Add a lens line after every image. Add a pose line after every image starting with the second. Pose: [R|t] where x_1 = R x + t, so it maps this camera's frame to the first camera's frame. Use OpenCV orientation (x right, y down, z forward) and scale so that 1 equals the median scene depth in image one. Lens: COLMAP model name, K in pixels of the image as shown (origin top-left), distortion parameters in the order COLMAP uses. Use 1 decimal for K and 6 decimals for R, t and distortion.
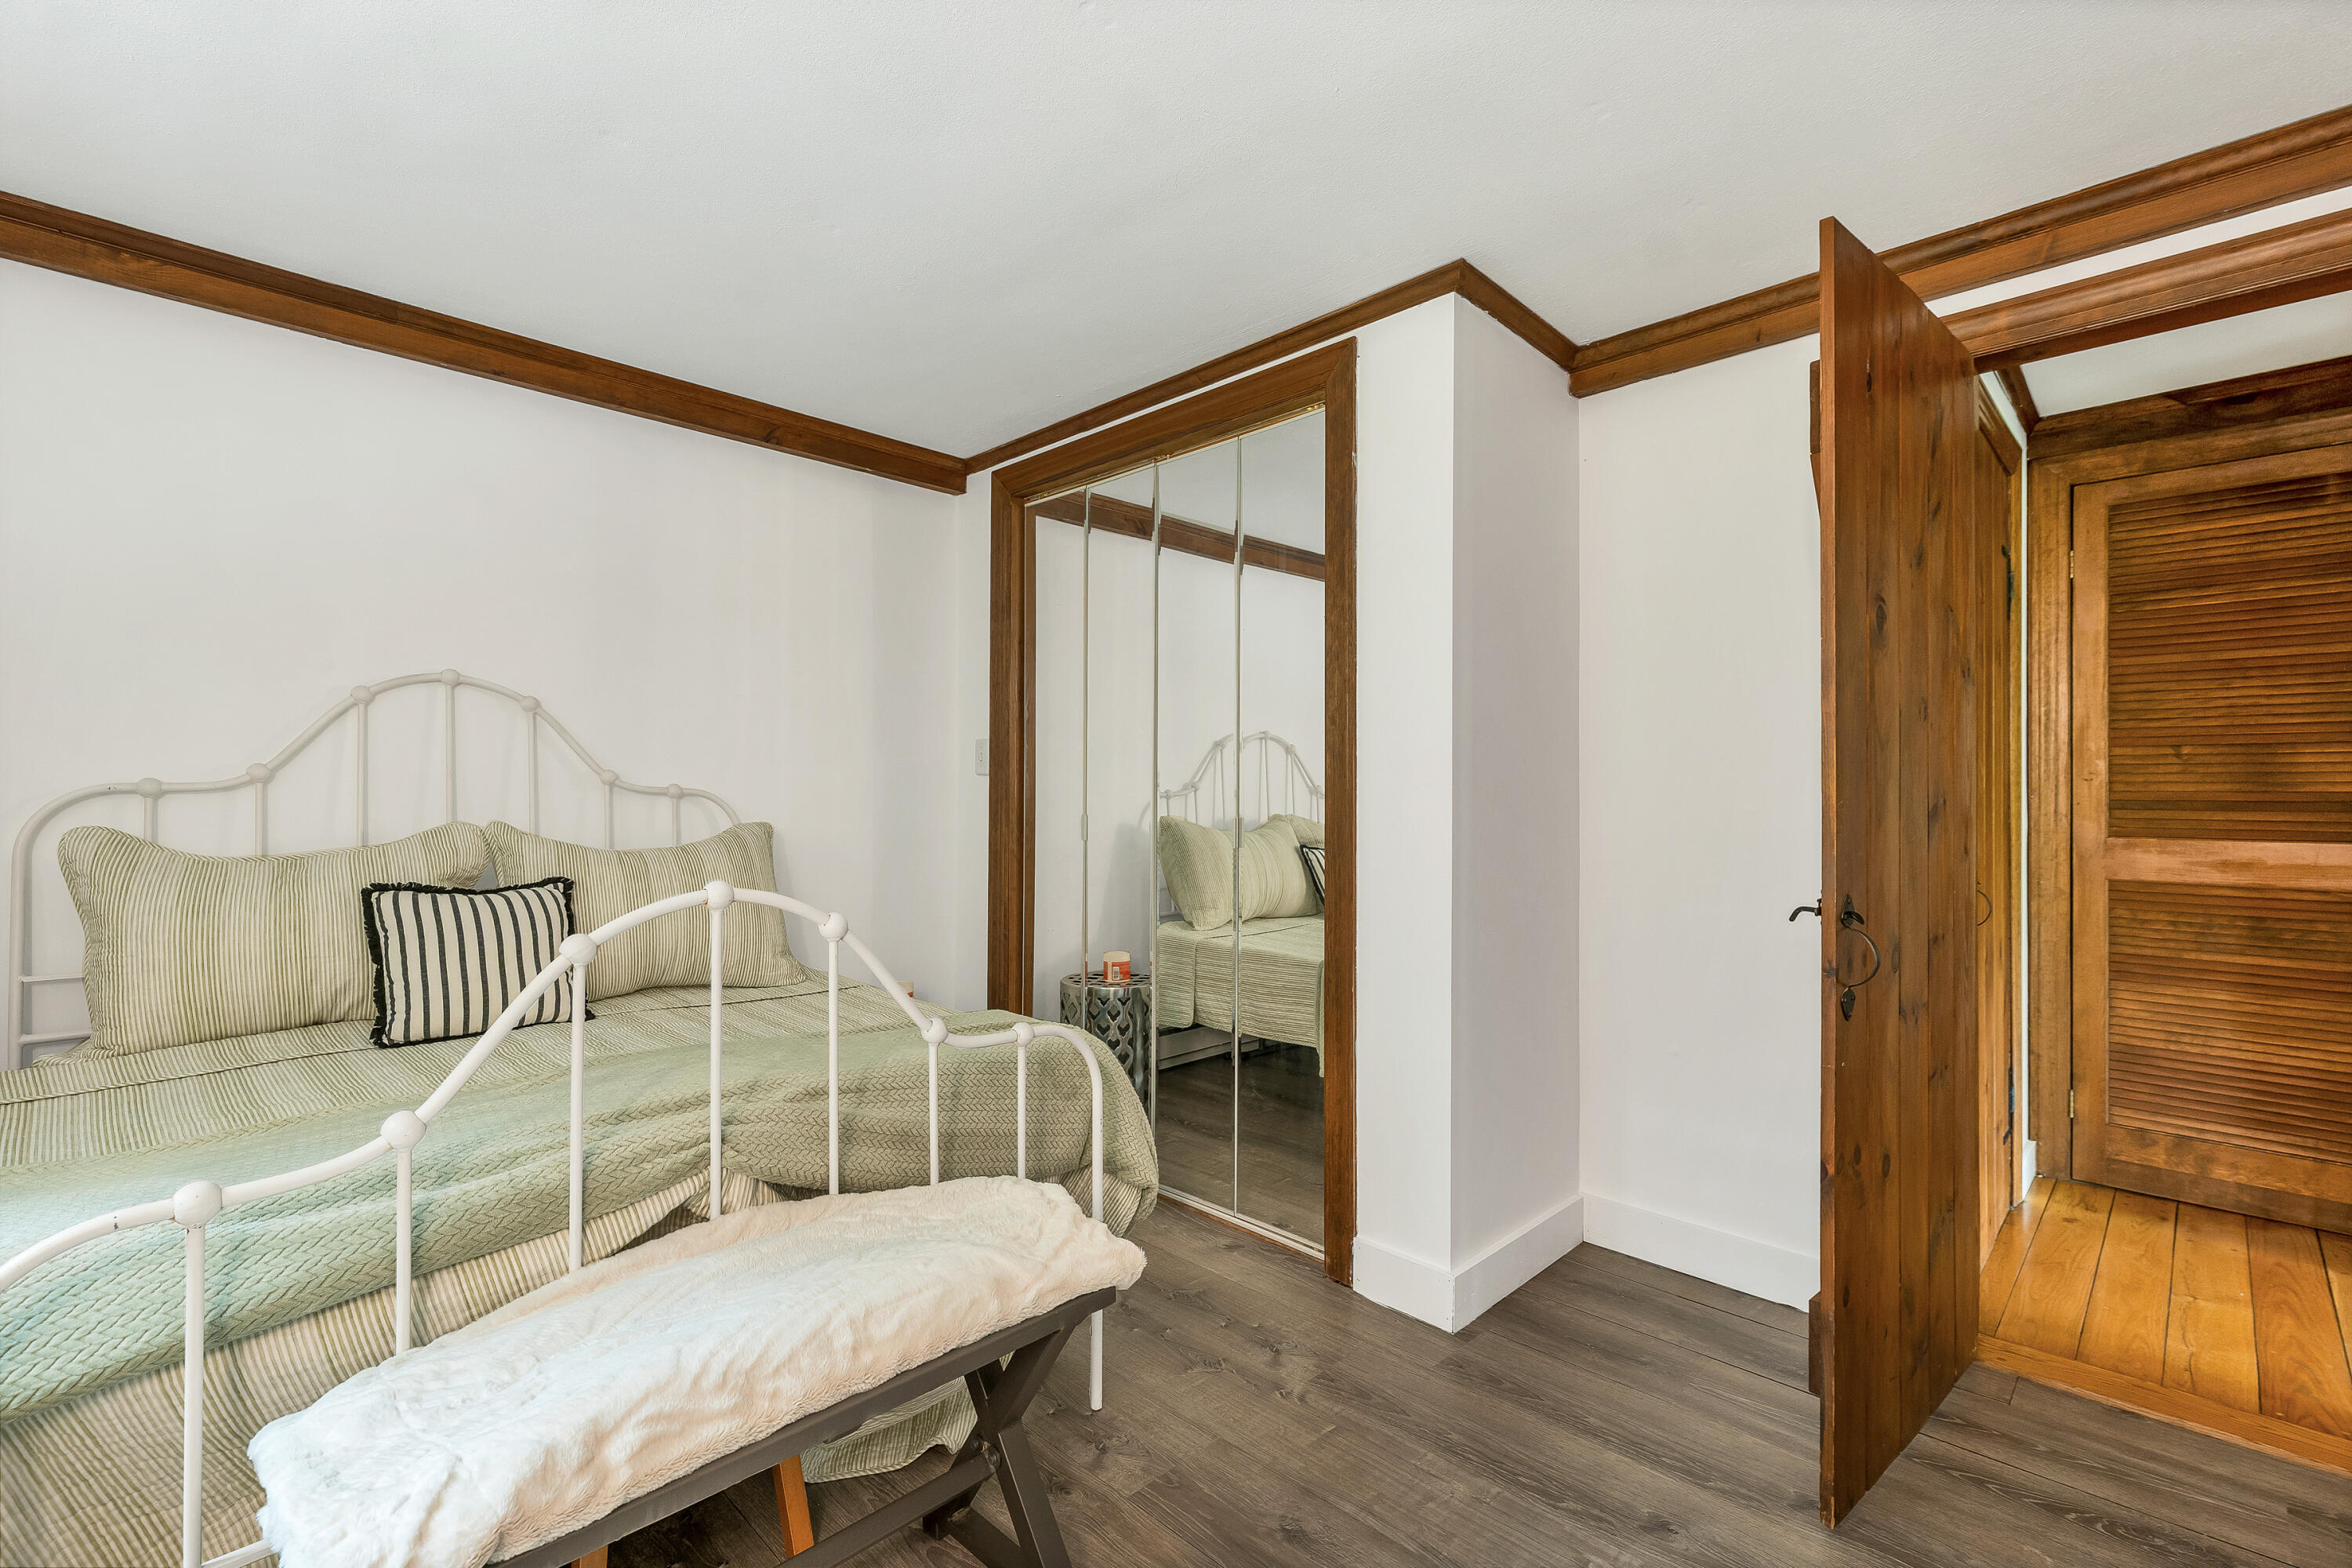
lens RADIAL K [[1009.6, 0, 1173.1], [0, 1009.6, 786.6], [0, 0, 1]] dist [0.001481, 0.000185]
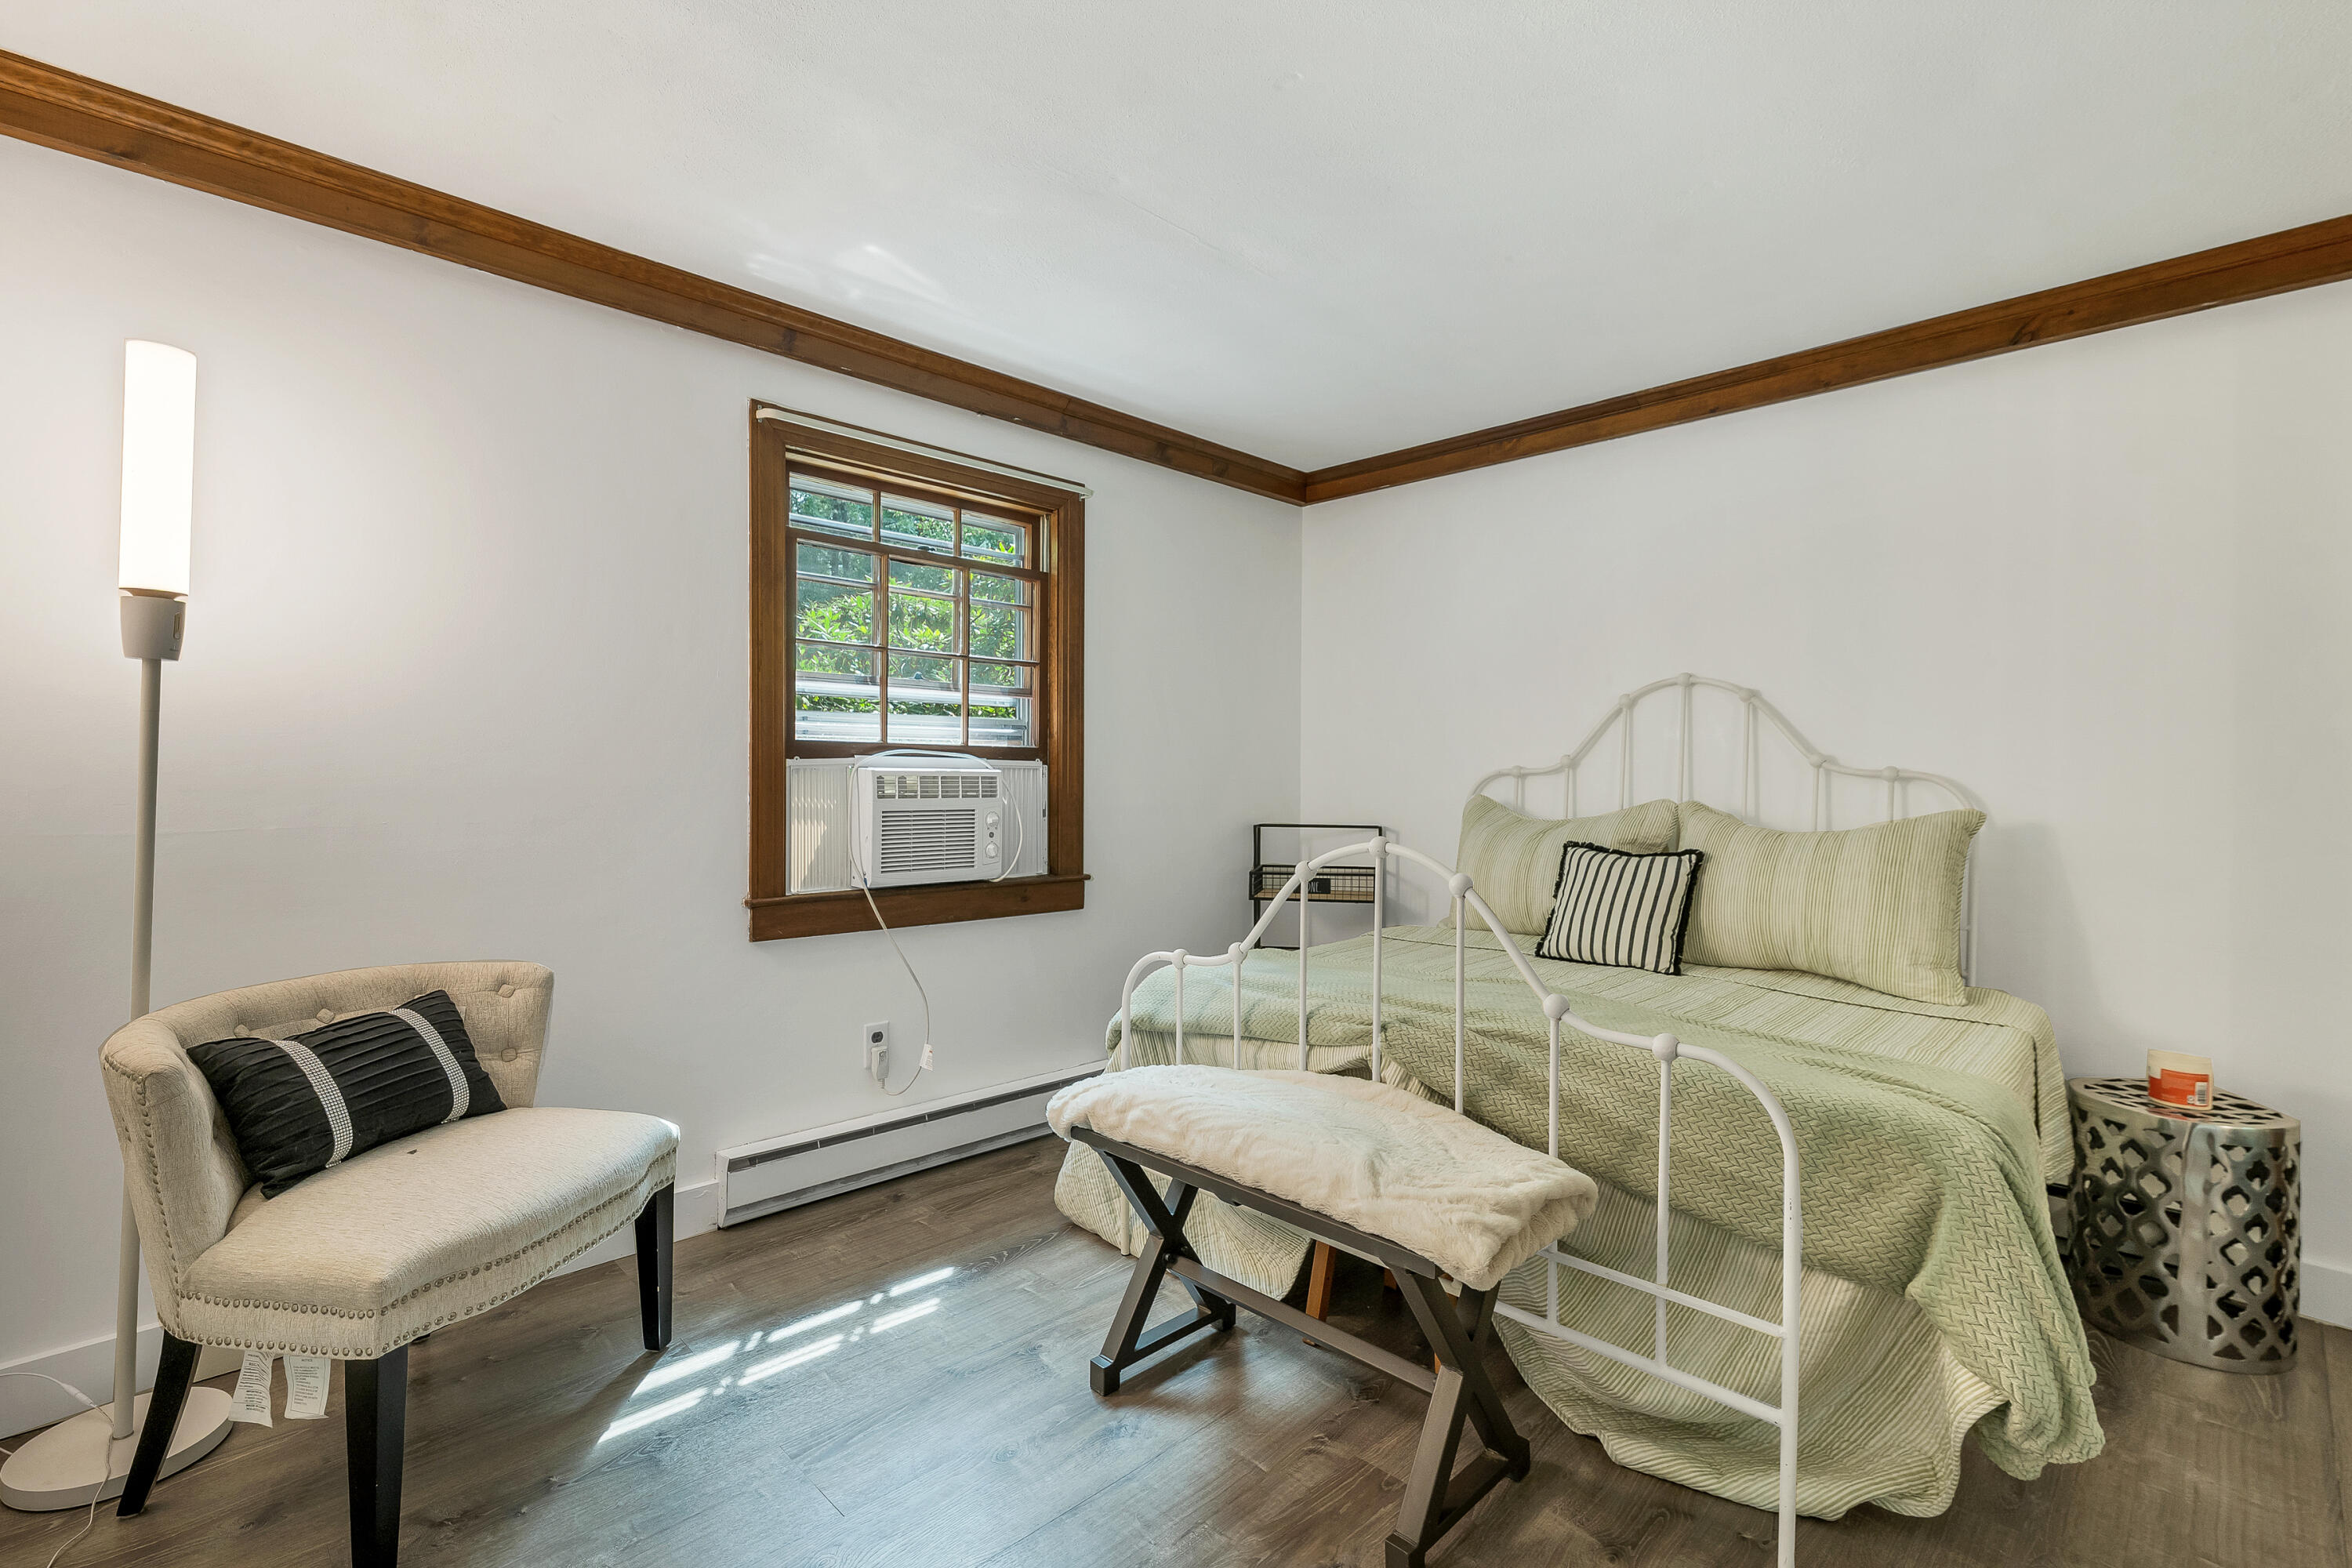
lens RADIAL K [[1009.6, 0, 1173.0], [0, 1009.6, 776.8], [0, 0, 1]] dist [0.001481, 0.000185]
pose [[0.018432, 0.000749, -0.999830, 0.556037], [0.002682, 0.999996, 0.000798, 0.006304], [0.999827, -0.002696, 0.018430, 0.427046]]
